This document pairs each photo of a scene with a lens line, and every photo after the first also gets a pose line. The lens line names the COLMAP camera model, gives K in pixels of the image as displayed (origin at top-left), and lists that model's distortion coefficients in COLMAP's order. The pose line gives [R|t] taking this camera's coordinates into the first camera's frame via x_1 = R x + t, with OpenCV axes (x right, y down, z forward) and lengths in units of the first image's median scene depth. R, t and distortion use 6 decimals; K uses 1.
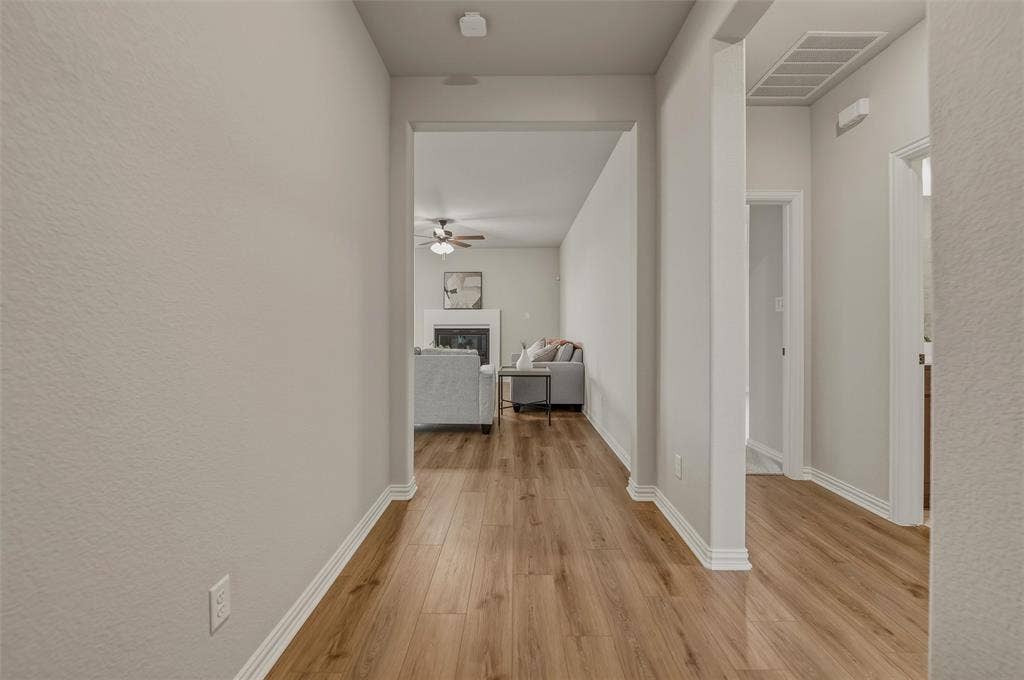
lens RADIAL K [[424.3, 0, 510.0], [0, 424.3, 333.2], [0, 0, 1]] dist [-0.010716, -0.000390]
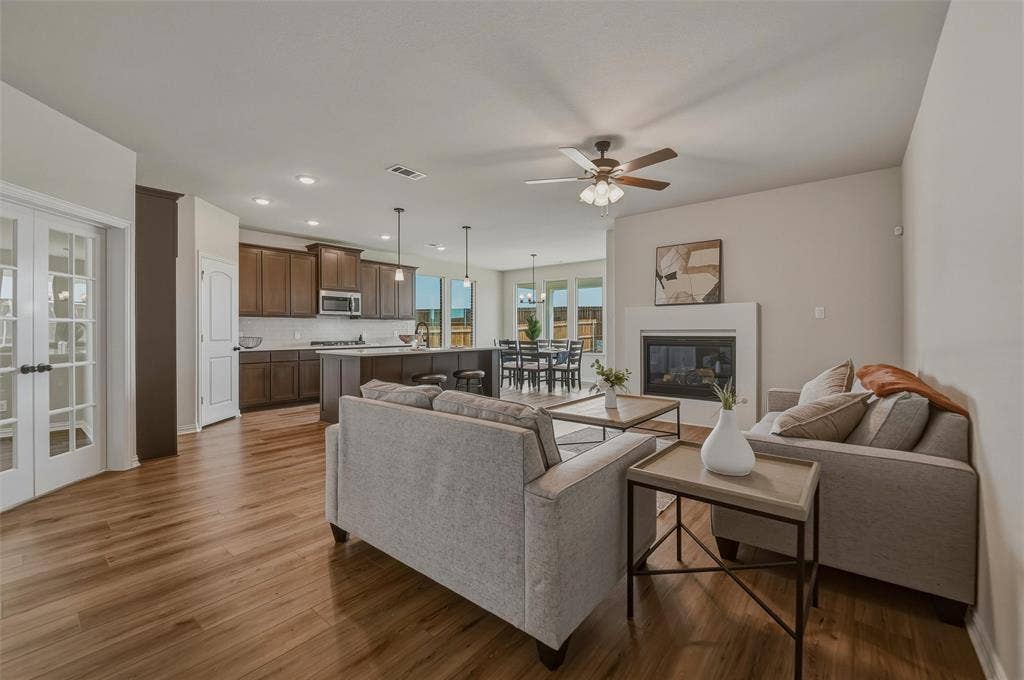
lens RADIAL K [[424.3, 0, 502.7], [0, 424.3, 331.3], [0, 0, 1]] dist [-0.010716, -0.000390]
pose [[0.778930, 0.001608, -0.627109, 0.066632], [-0.006702, 0.999961, -0.005761, -0.013931], [0.627076, 0.008691, 0.778910, 0.379672]]
